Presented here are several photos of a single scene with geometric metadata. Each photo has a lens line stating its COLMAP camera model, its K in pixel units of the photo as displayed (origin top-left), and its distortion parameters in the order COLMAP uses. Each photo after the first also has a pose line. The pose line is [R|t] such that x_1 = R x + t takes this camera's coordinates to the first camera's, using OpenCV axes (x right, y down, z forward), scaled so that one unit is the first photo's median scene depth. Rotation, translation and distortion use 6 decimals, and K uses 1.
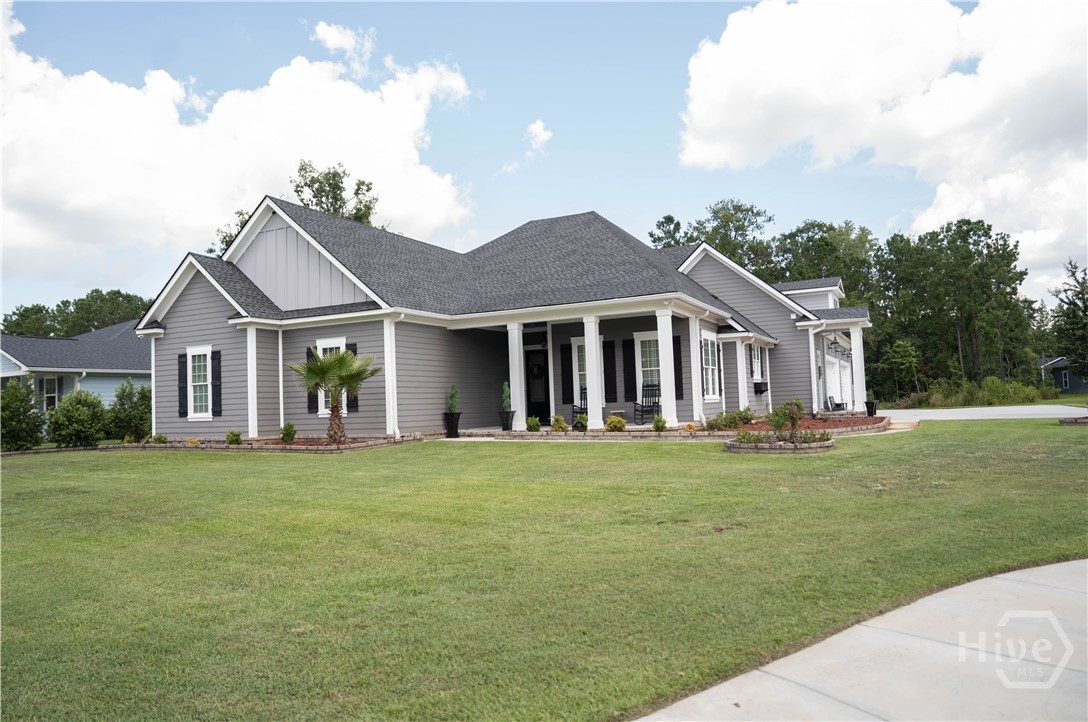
lens RADIAL K [[721.2, 0, 578.1], [0, 721.2, 366.3], [0, 0, 1]] dist [-0.107997, 0.073410]
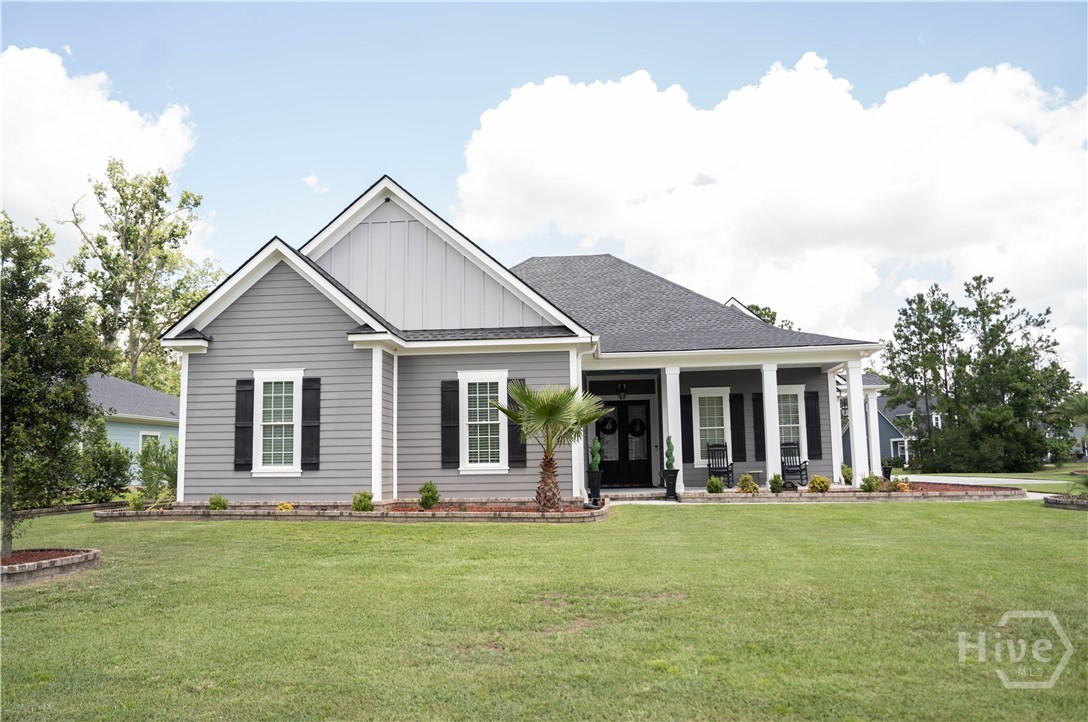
lens RADIAL K [[743.4, 0, 544.0], [0, 743.4, 361.0], [0, 0, 1]] dist [-0.112959, 0.124445]
pose [[0.940976, 0.065583, 0.332058, -0.534269], [-0.032342, 0.993981, -0.104666, 0.031136], [-0.336924, 0.087749, 0.937434, 0.224412]]
